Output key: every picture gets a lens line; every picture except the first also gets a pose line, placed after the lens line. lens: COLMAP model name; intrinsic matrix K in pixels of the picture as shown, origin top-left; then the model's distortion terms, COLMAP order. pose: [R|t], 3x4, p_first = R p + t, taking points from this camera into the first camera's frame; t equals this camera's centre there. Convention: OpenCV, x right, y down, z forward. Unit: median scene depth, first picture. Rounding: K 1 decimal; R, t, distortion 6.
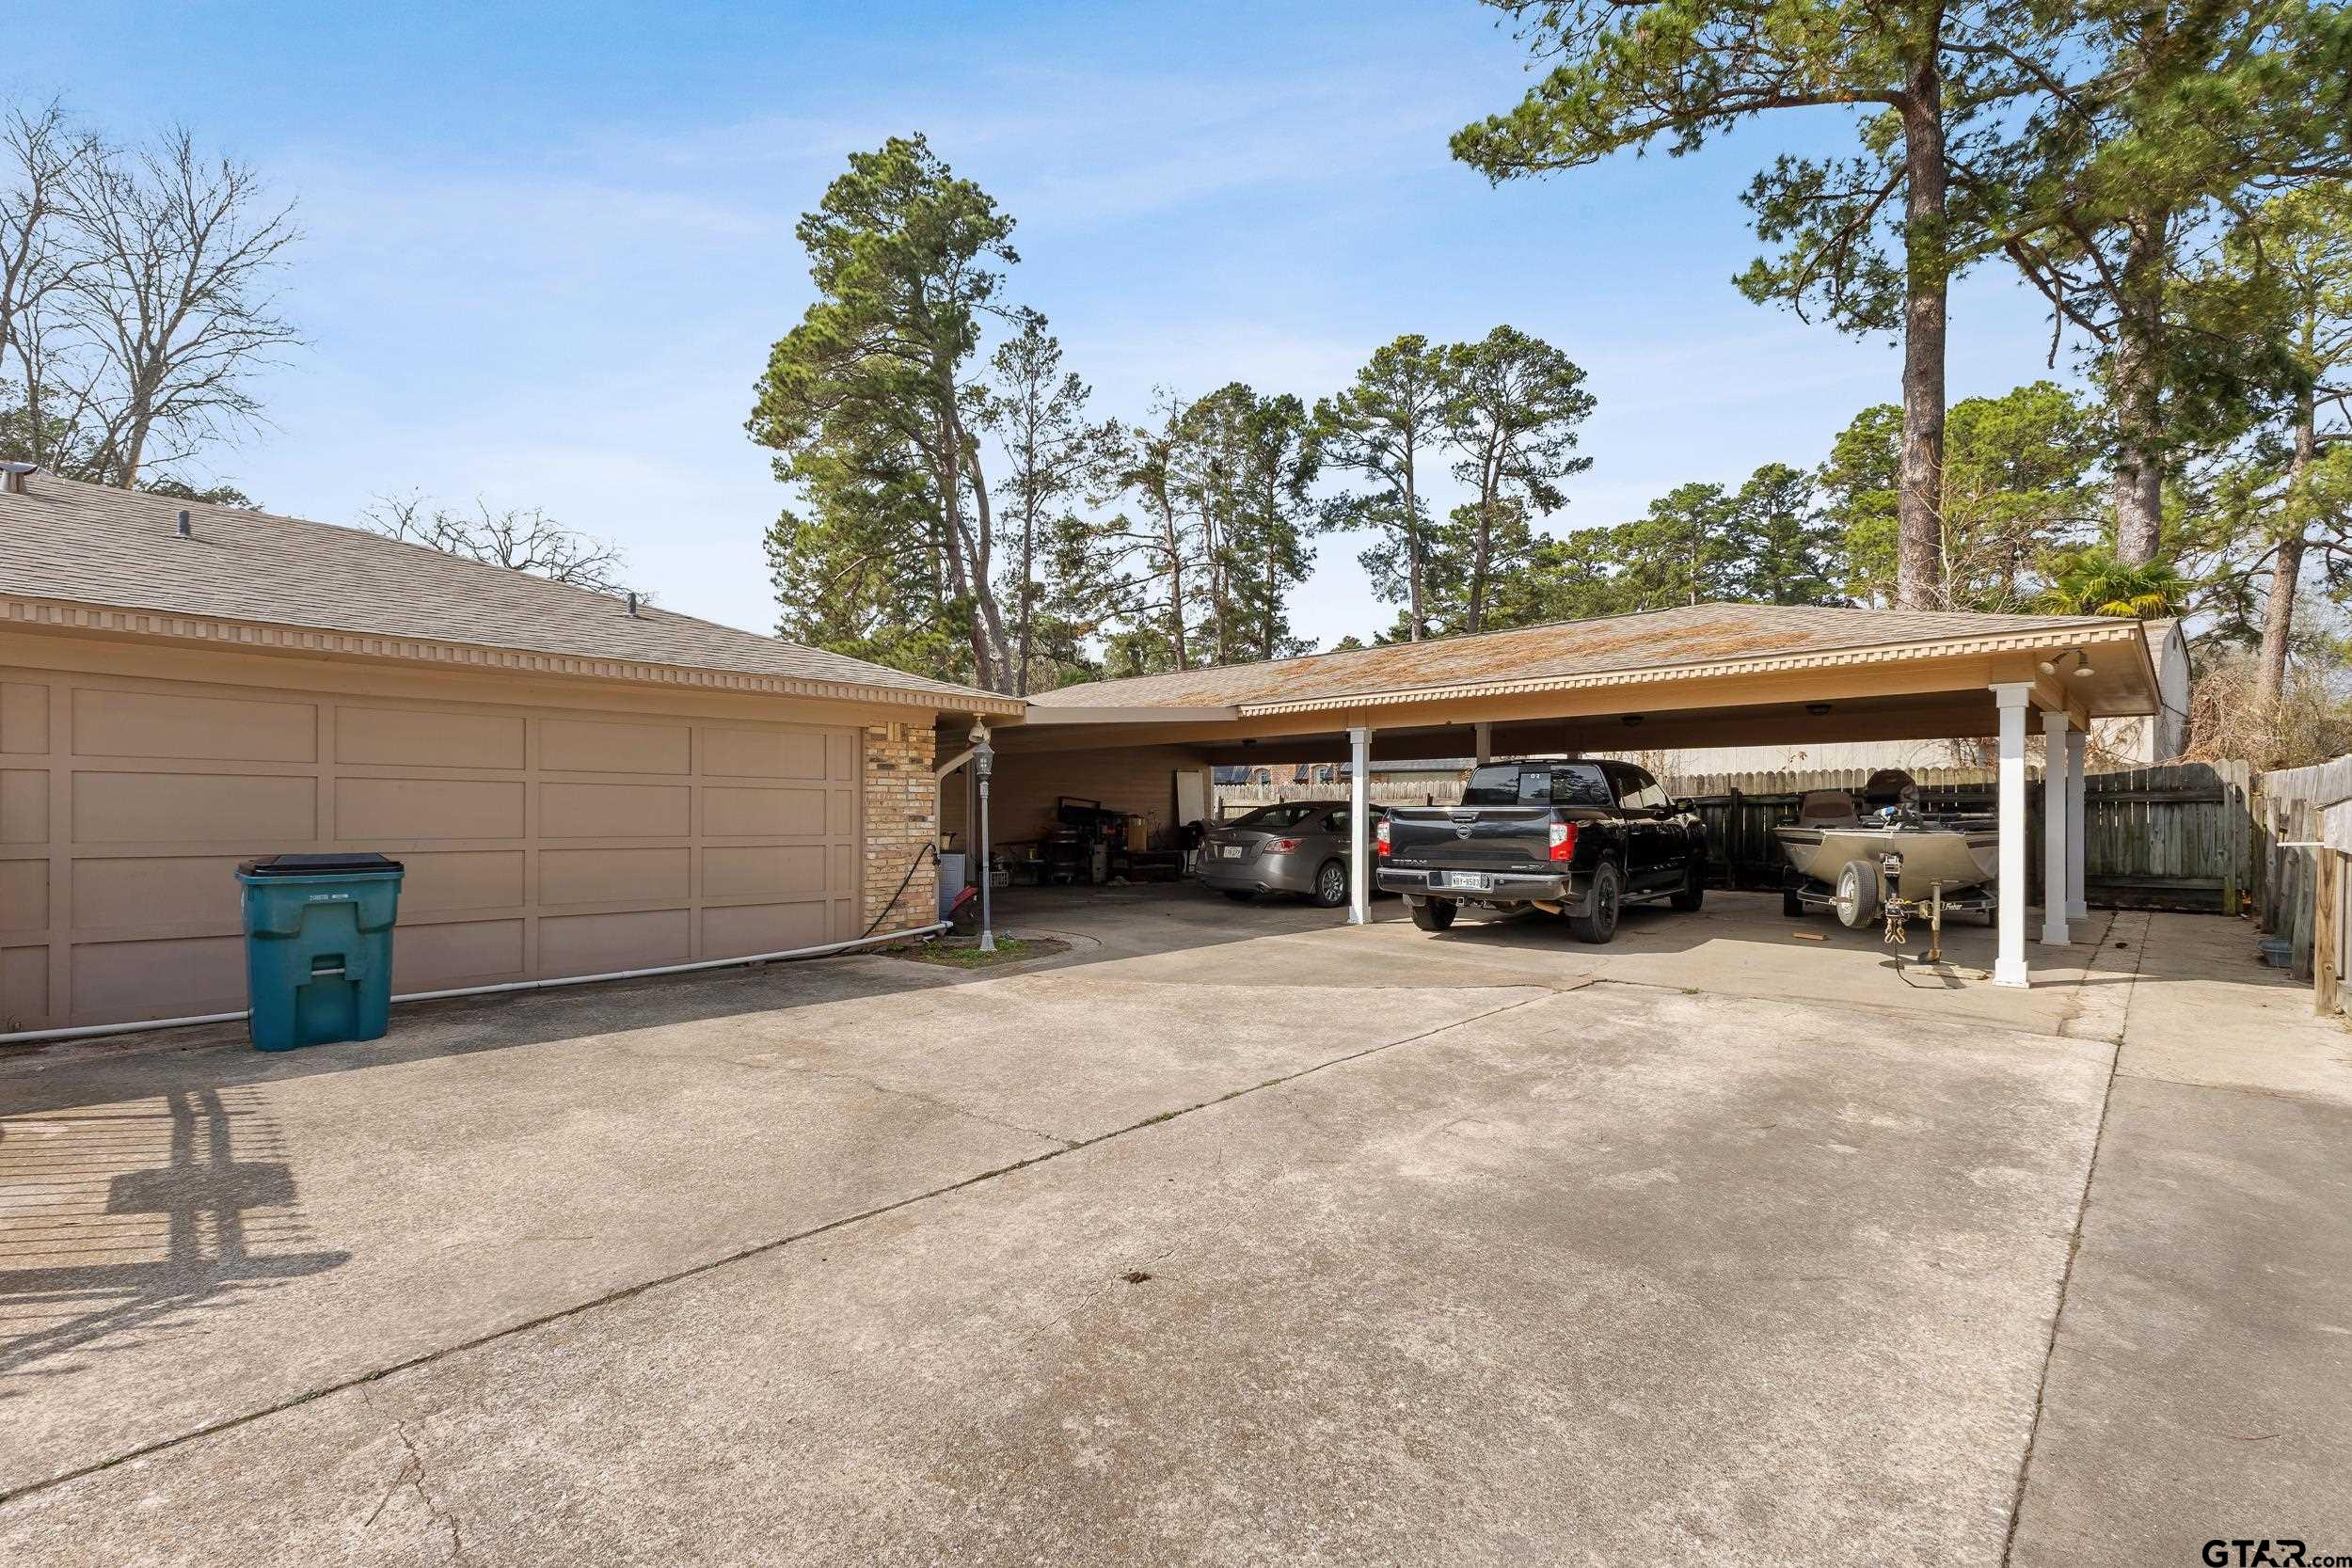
lens RADIAL K [[1066.2, 0, 1150.9], [0, 1066.2, 799.7], [0, 0, 1]] dist [0.011363, -0.003377]
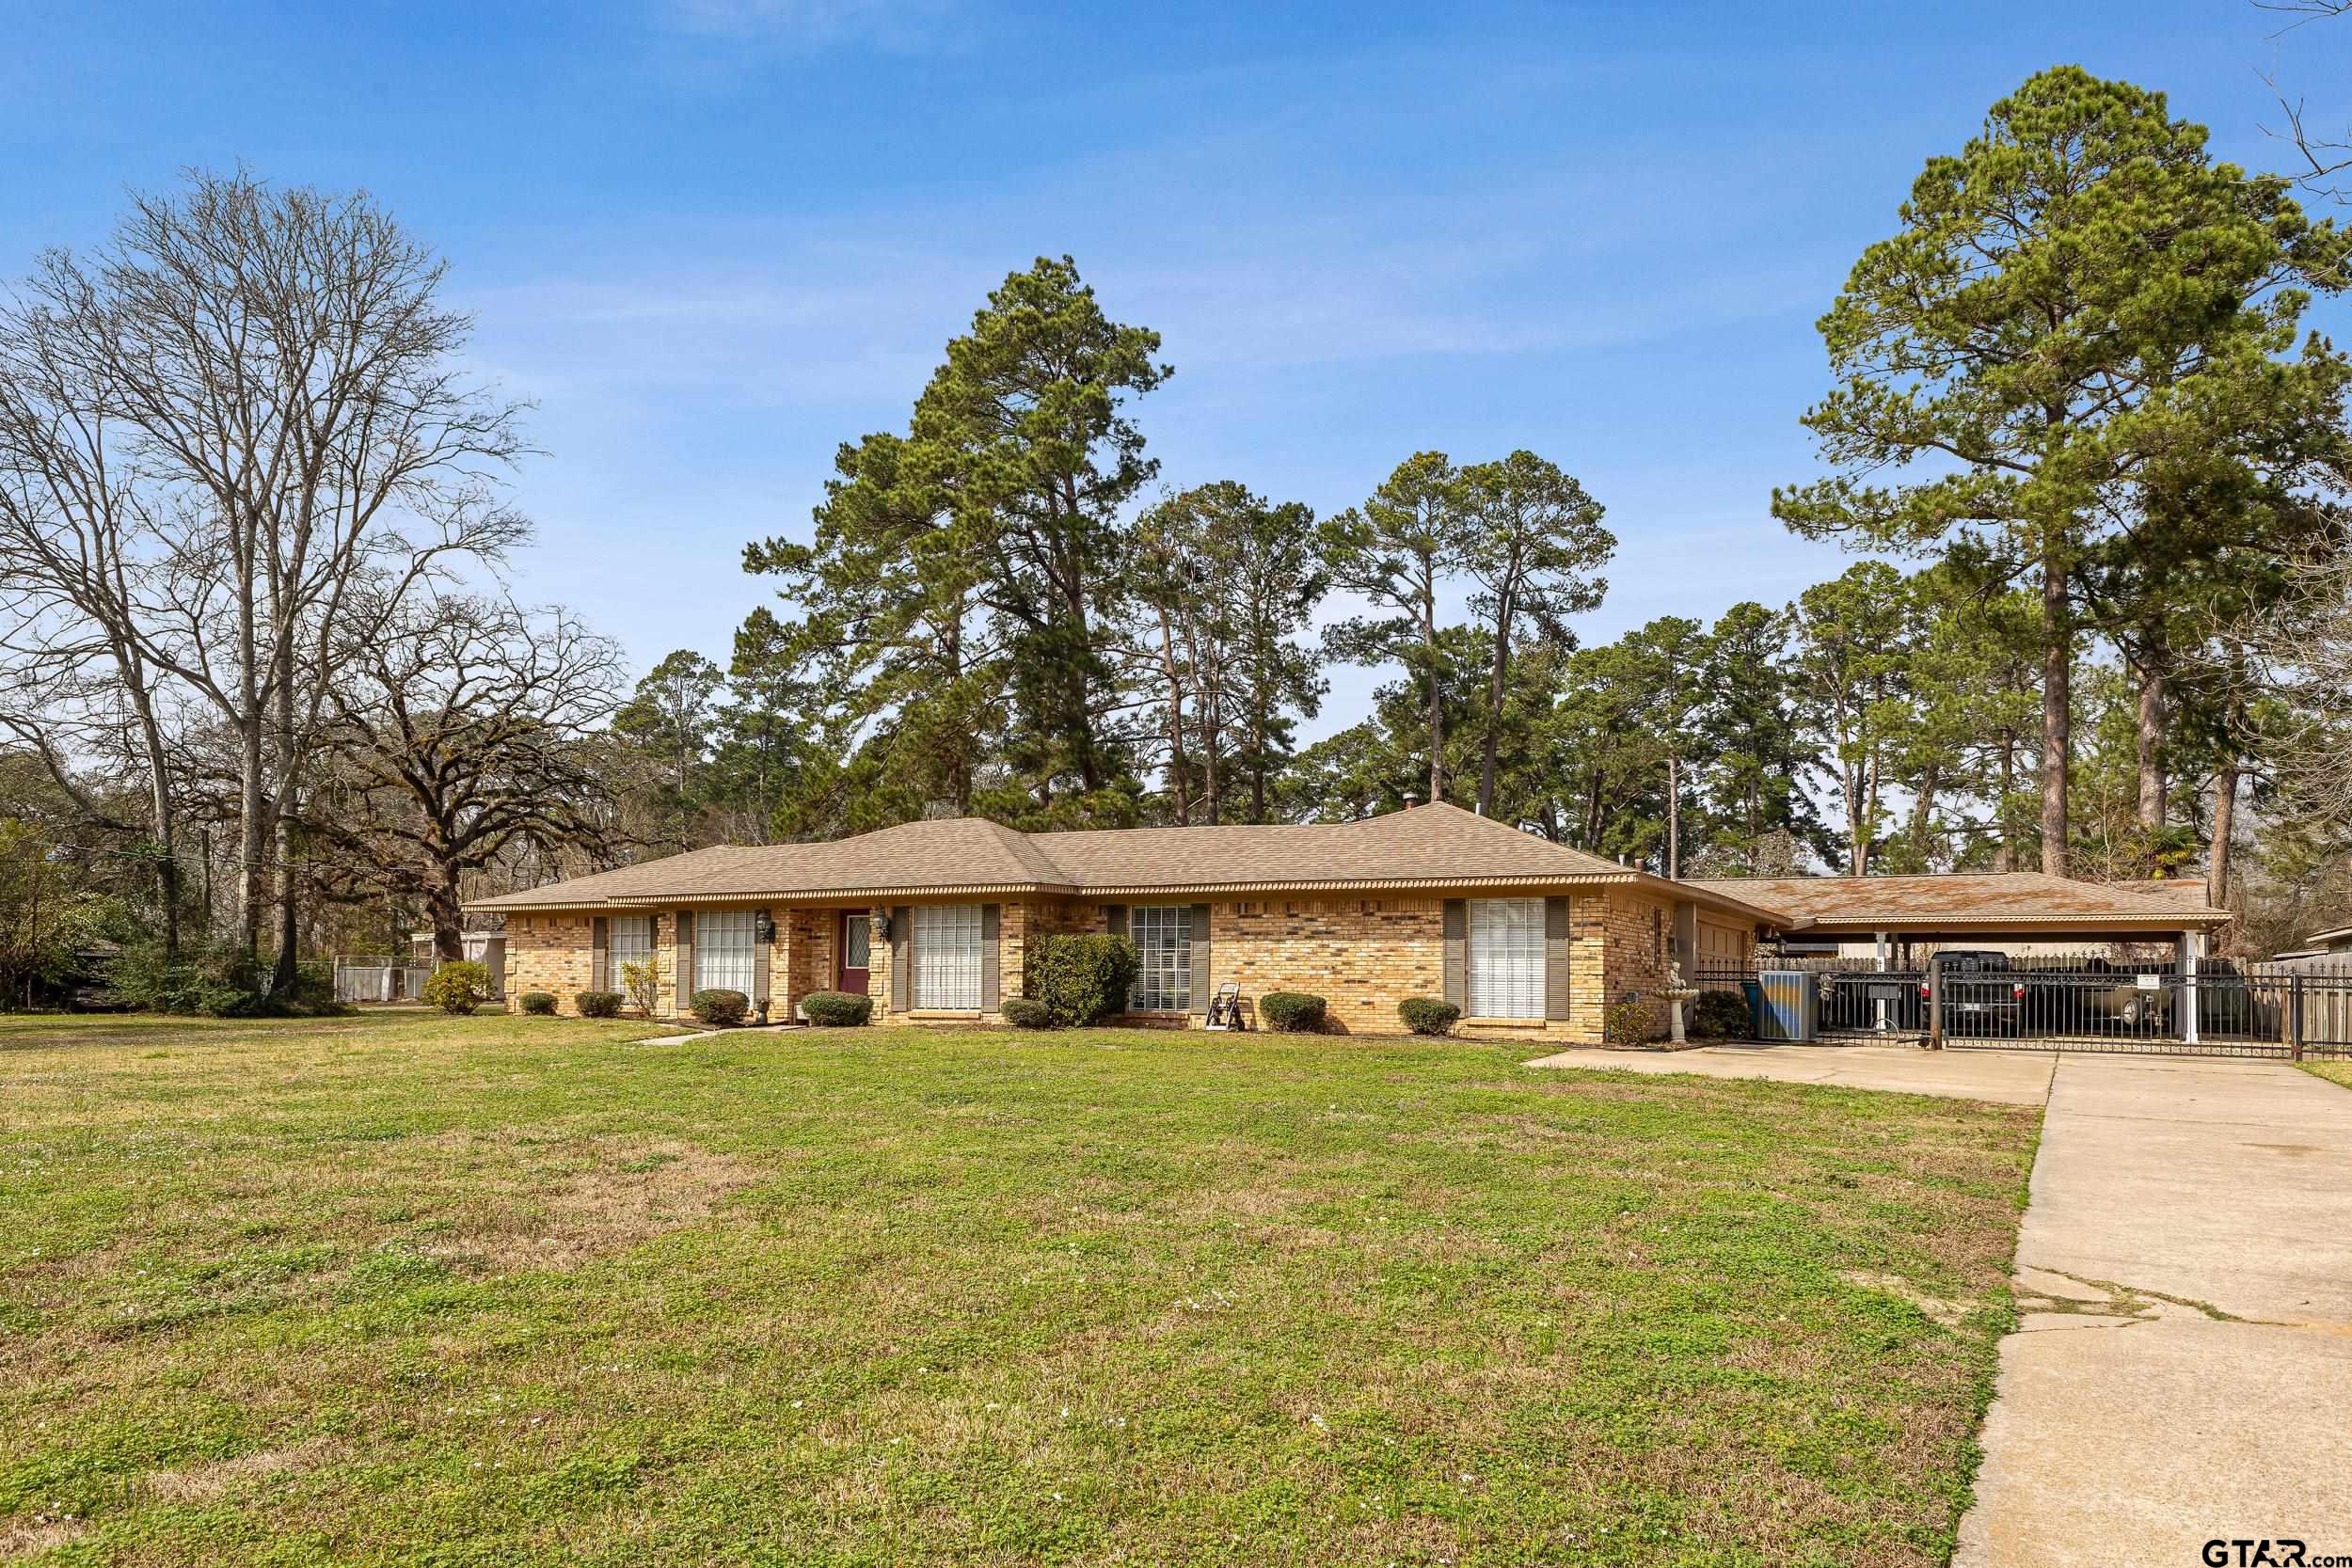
lens RADIAL K [[1668.3, 0, 1179.7], [0, 1668.3, 931.4], [0, 0, 1]] dist [0.004875, 0.002005]
pose [[0.963384, 0.020076, 0.267372, -0.558467], [-0.013807, 0.999584, -0.025308, 0.007267], [-0.267769, 0.020690, 0.963261, -0.476763]]
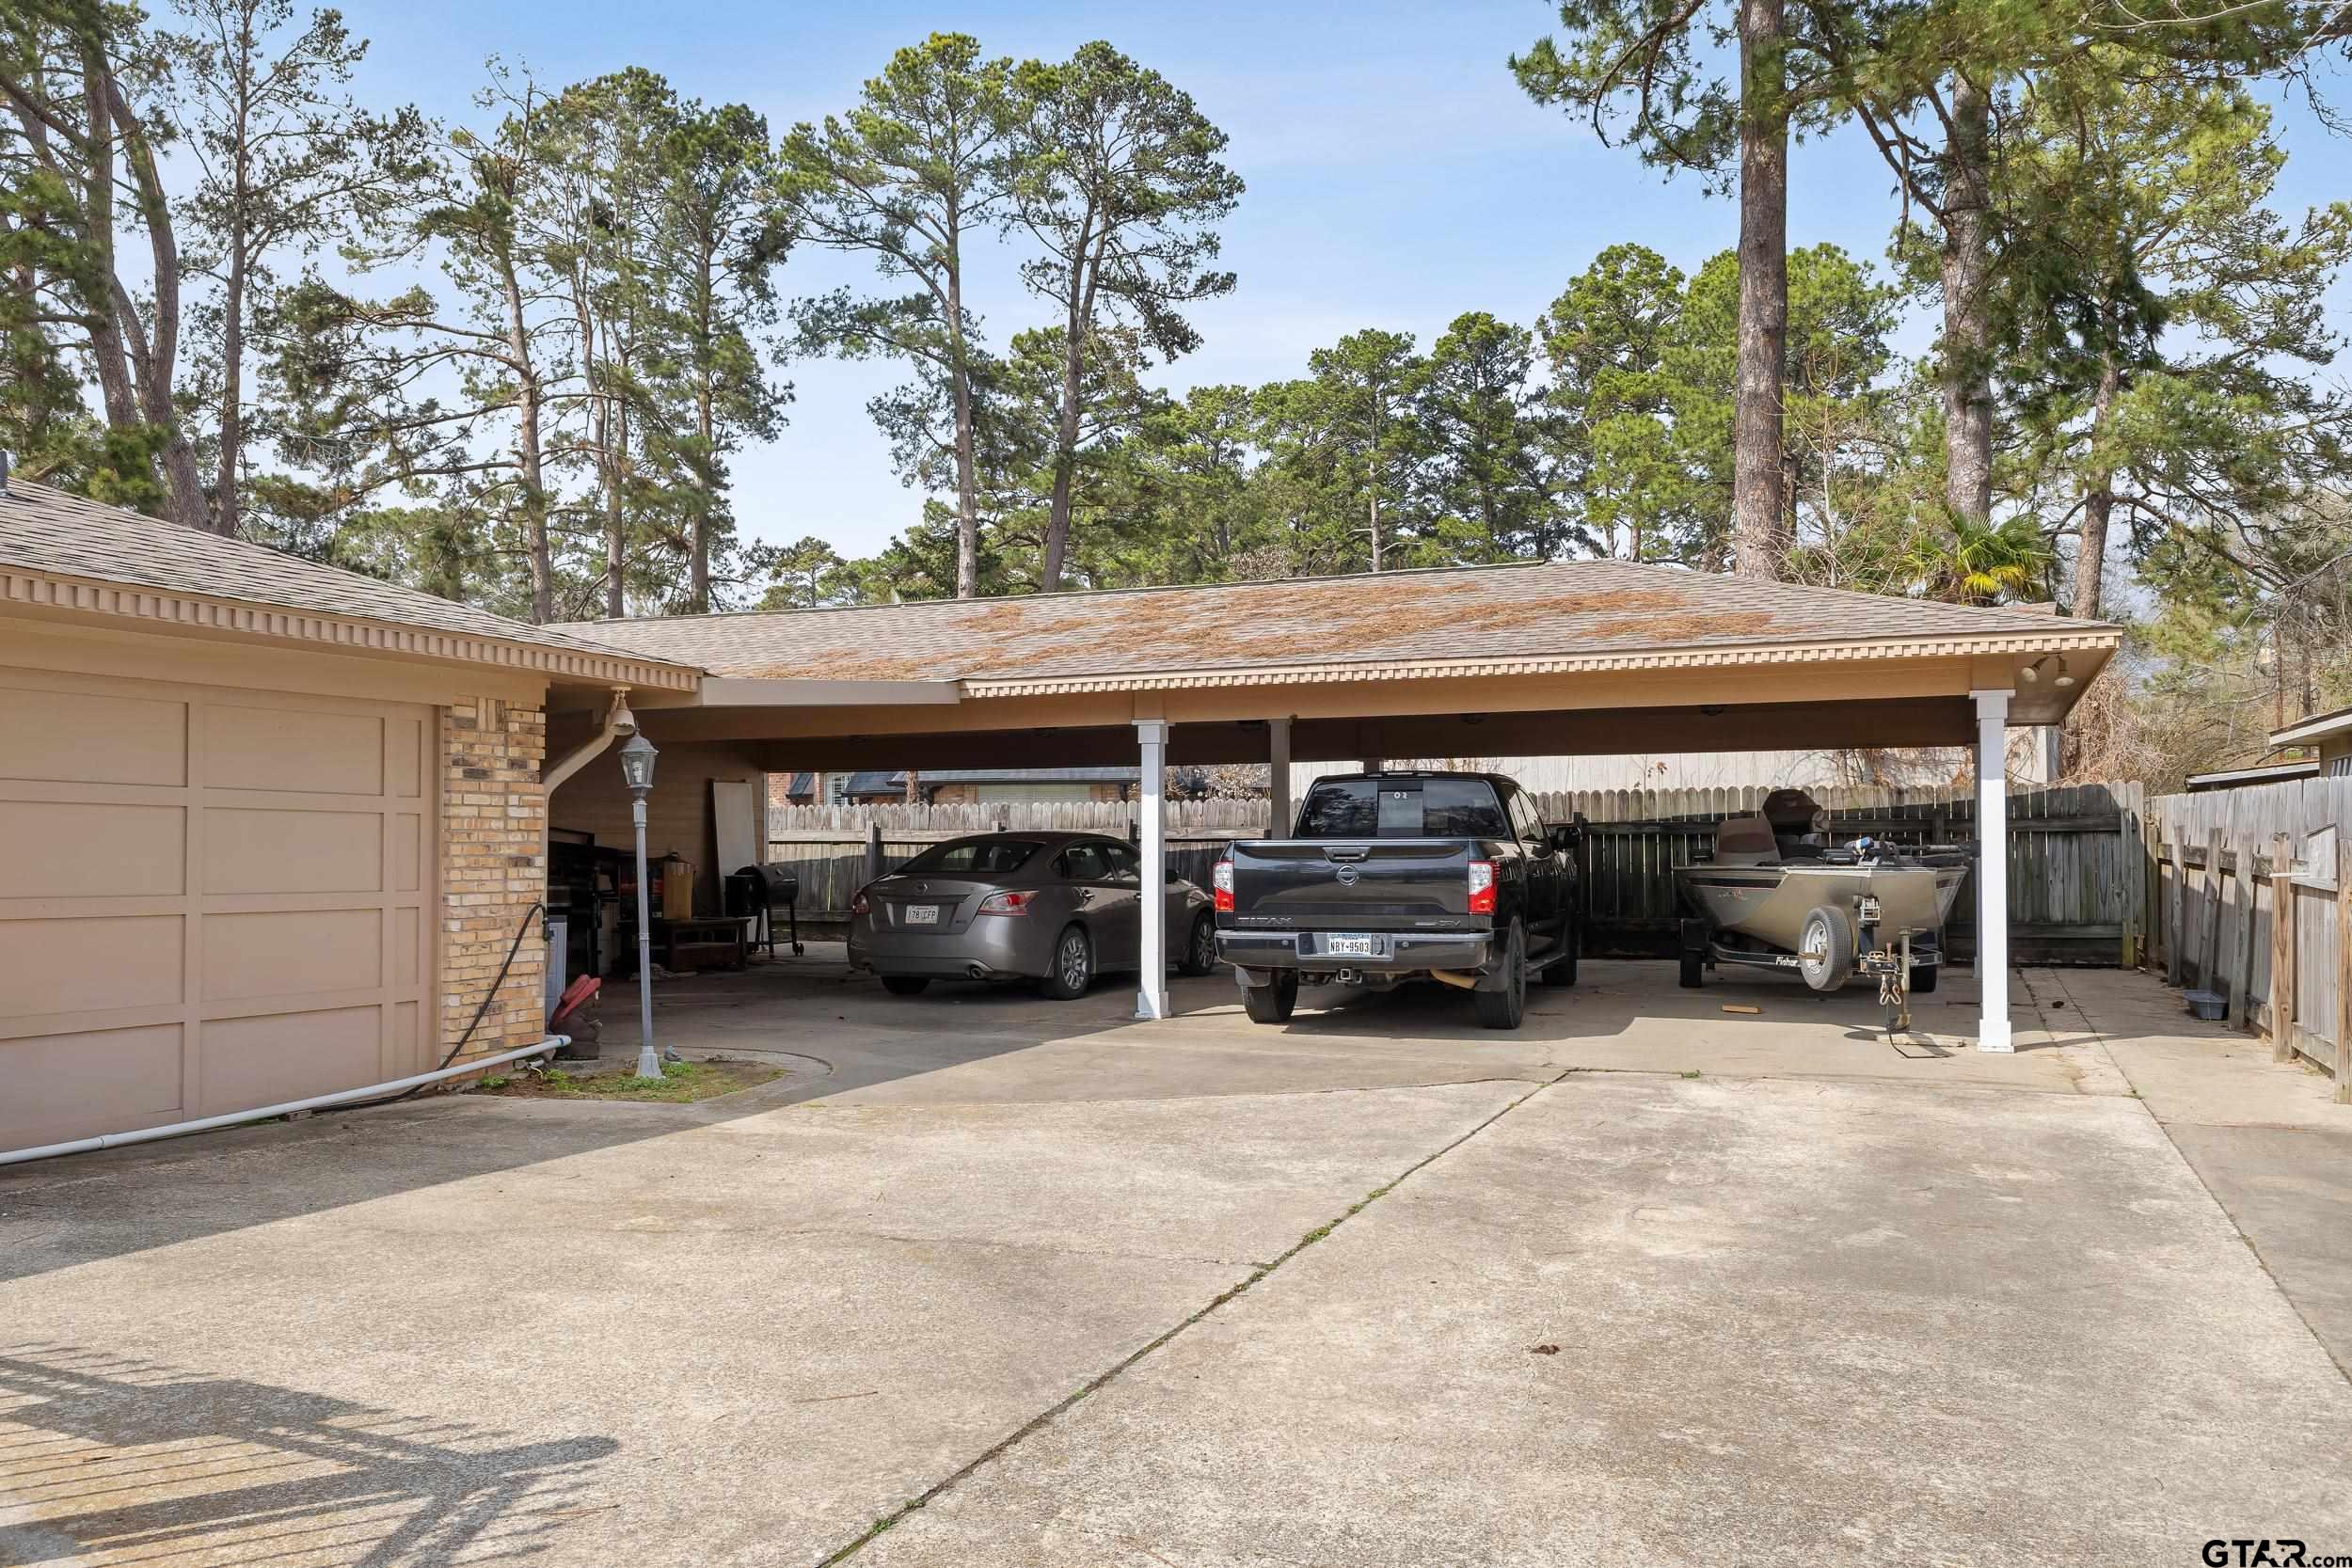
lens RADIAL K [[1942.6, 0, 1176.0], [0, 1942.6, 784.0], [0, 0, 1]] dist [0.002151, -0.009906]
pose [[0.926326, 0.008043, 0.376637, -0.072147], [0.001088, 0.999711, -0.024025, 0.000187], [-0.376721, 0.022665, 0.926049, -0.033339]]
